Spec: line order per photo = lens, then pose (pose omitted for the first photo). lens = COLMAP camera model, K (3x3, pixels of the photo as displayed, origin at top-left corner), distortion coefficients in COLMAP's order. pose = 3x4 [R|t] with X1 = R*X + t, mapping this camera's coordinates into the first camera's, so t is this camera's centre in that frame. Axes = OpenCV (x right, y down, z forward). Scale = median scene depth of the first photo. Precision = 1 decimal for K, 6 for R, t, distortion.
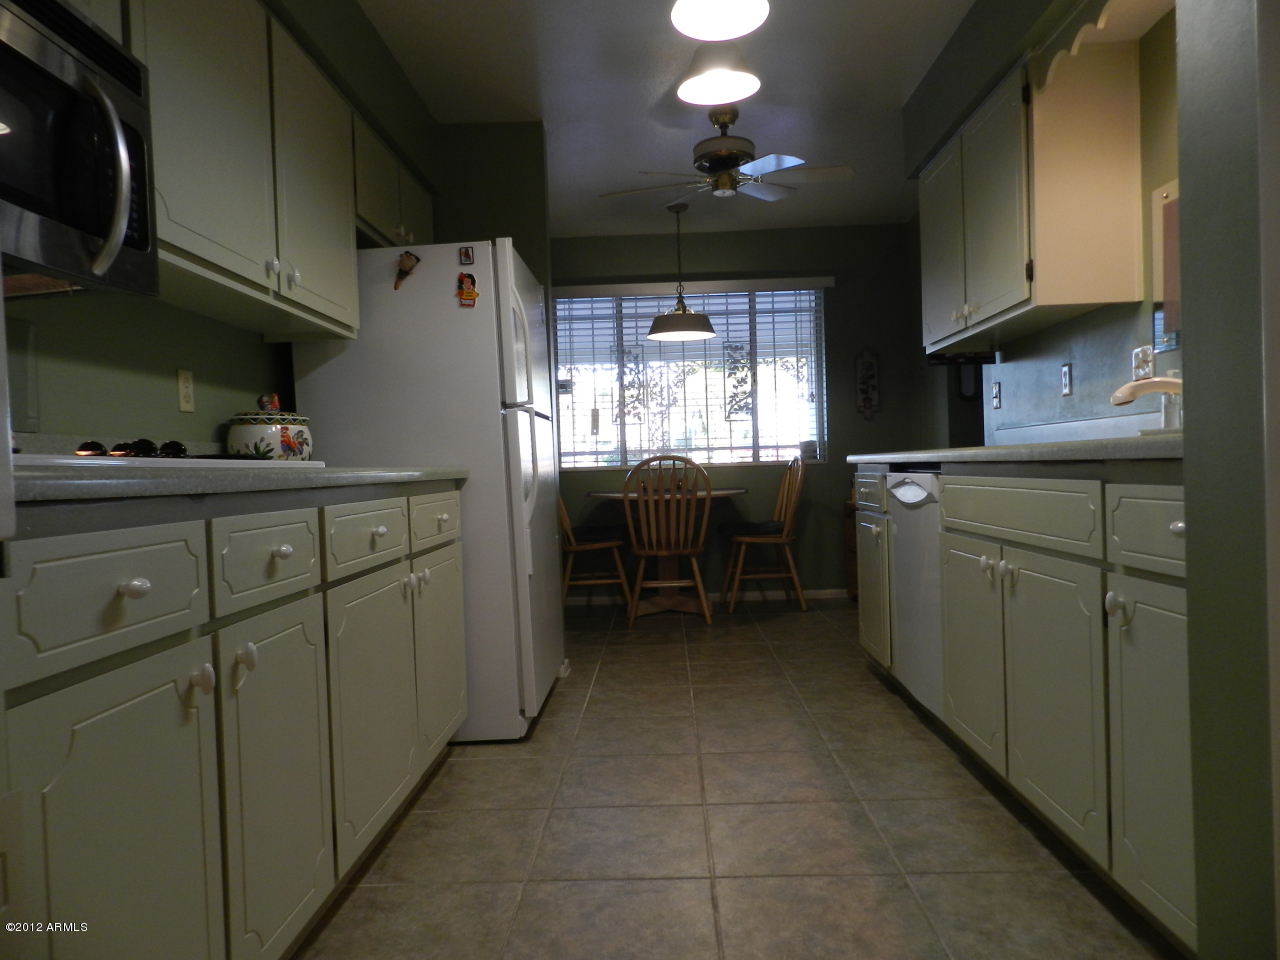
lens RADIAL K [[857.9, 0, 640.0], [0, 857.9, 480.0], [0, 0, 1]] dist [0.012506, -0.000933]
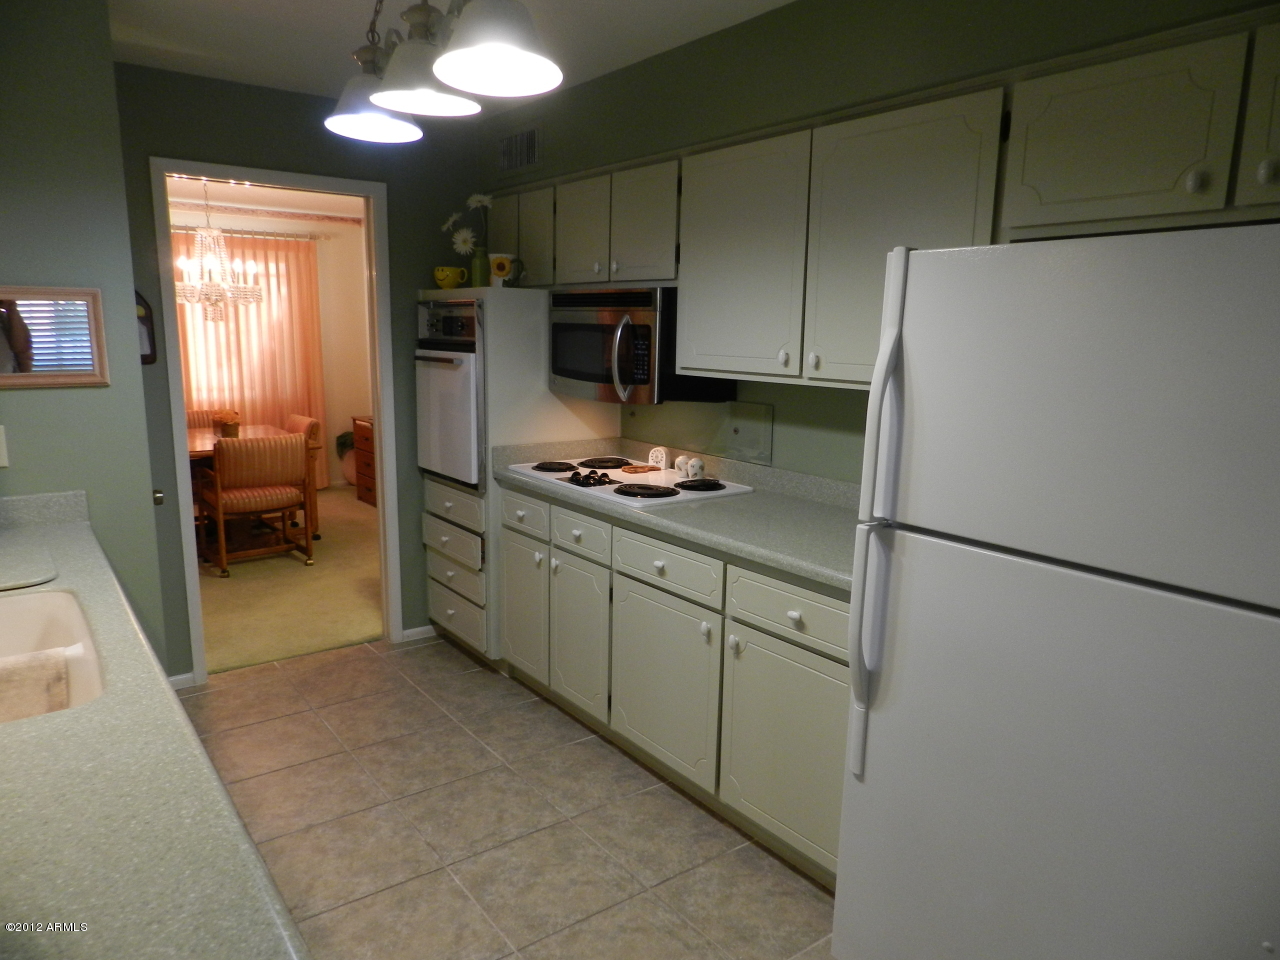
lens RADIAL K [[857.9, 0, 640.0], [0, 857.9, 480.0], [0, 0, 1]] dist [0.012506, -0.000933]
pose [[-0.780966, 0.128634, -0.611183, 0.432318], [-0.001960, 0.978052, 0.208352, -0.283602], [0.624570, 0.163914, -0.763573, 1.568245]]
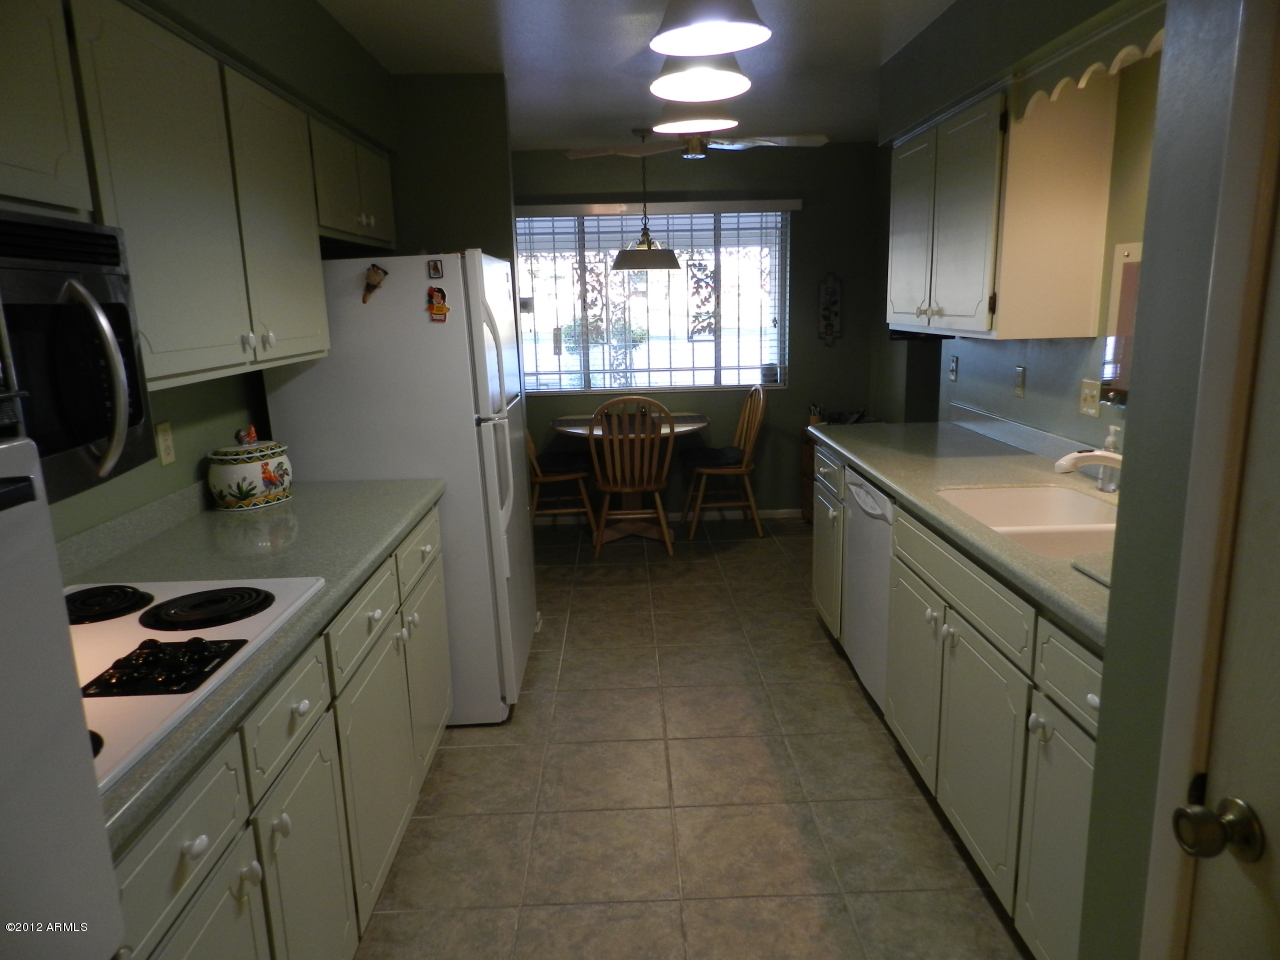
lens RADIAL K [[857.9, 0, 640.0], [0, 857.9, 480.0], [0, 0, 1]] dist [0.012506, -0.000933]
pose [[0.998639, -0.003970, 0.051994, -0.022855], [-0.005891, 0.982126, 0.188130, -0.238278], [-0.051812, -0.188180, 0.980767, -0.025388]]
